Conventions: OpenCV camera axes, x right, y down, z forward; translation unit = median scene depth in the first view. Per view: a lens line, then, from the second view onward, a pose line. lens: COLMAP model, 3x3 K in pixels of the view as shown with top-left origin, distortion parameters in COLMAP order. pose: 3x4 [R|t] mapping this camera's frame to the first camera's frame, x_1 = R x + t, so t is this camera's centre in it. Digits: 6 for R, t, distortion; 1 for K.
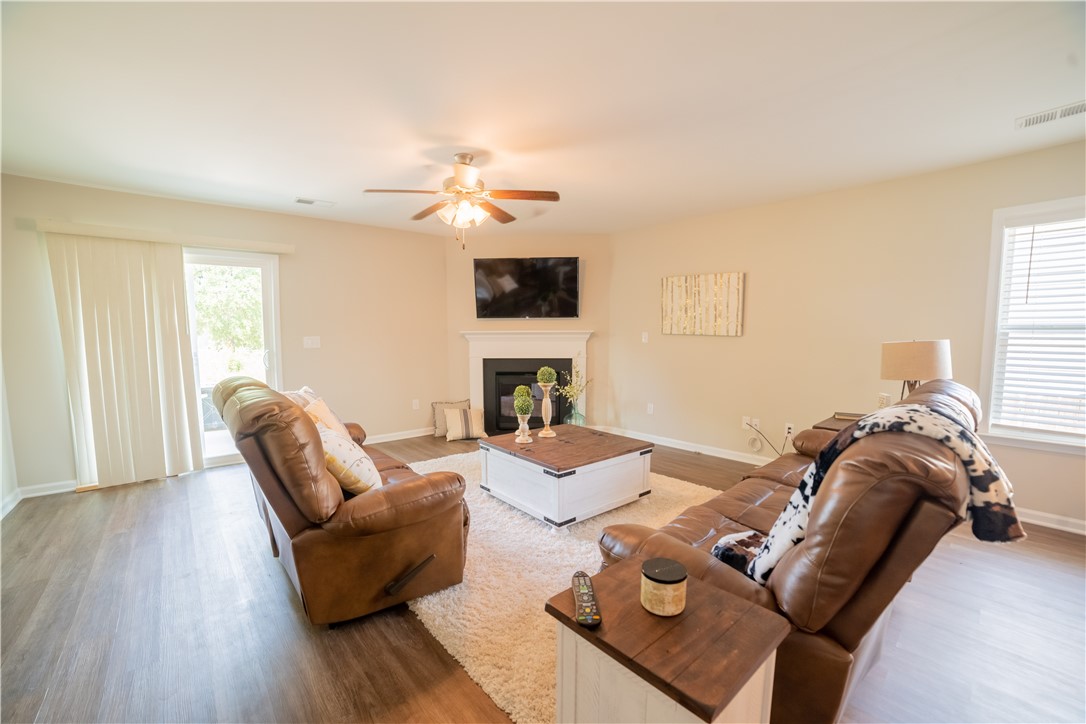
lens RADIAL K [[447.8, 0, 536.5], [0, 447.8, 371.9], [0, 0, 1]] dist [-0.100224, 0.033377]
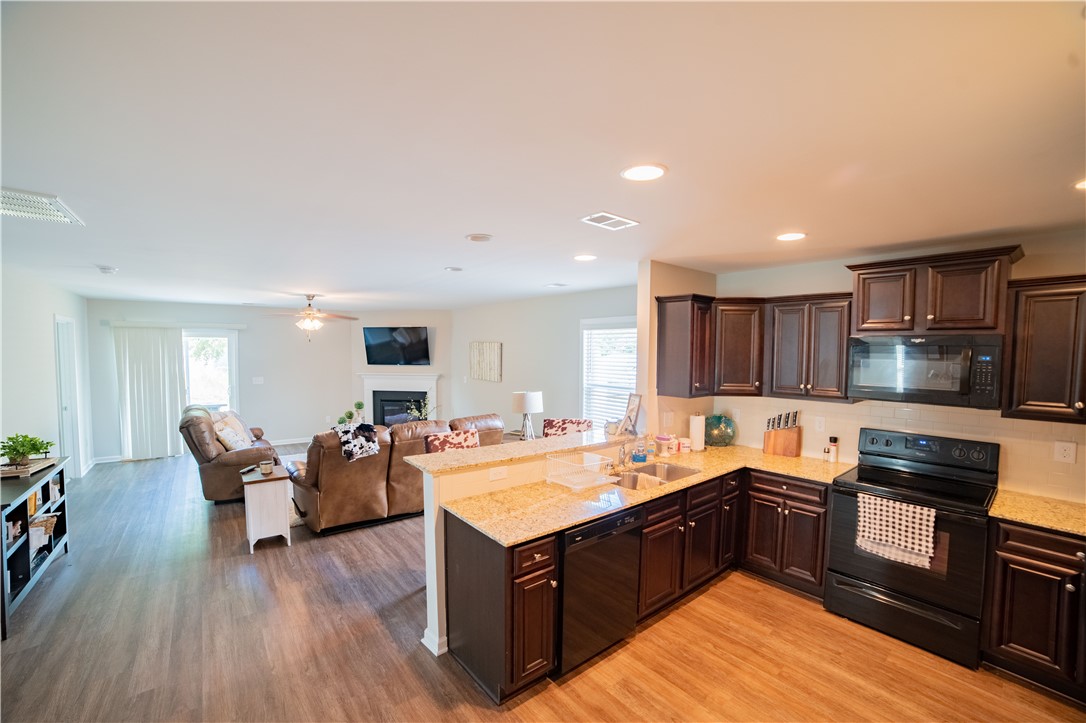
lens RADIAL K [[447.8, 0, 536.5], [0, 447.8, 371.4], [0, 0, 1]] dist [-0.100224, 0.033377]
pose [[0.998834, 0.012235, -0.046708, 0.799441], [-0.014183, 0.999033, -0.041612, -0.062697], [0.046154, 0.042226, 0.998041, -0.766537]]
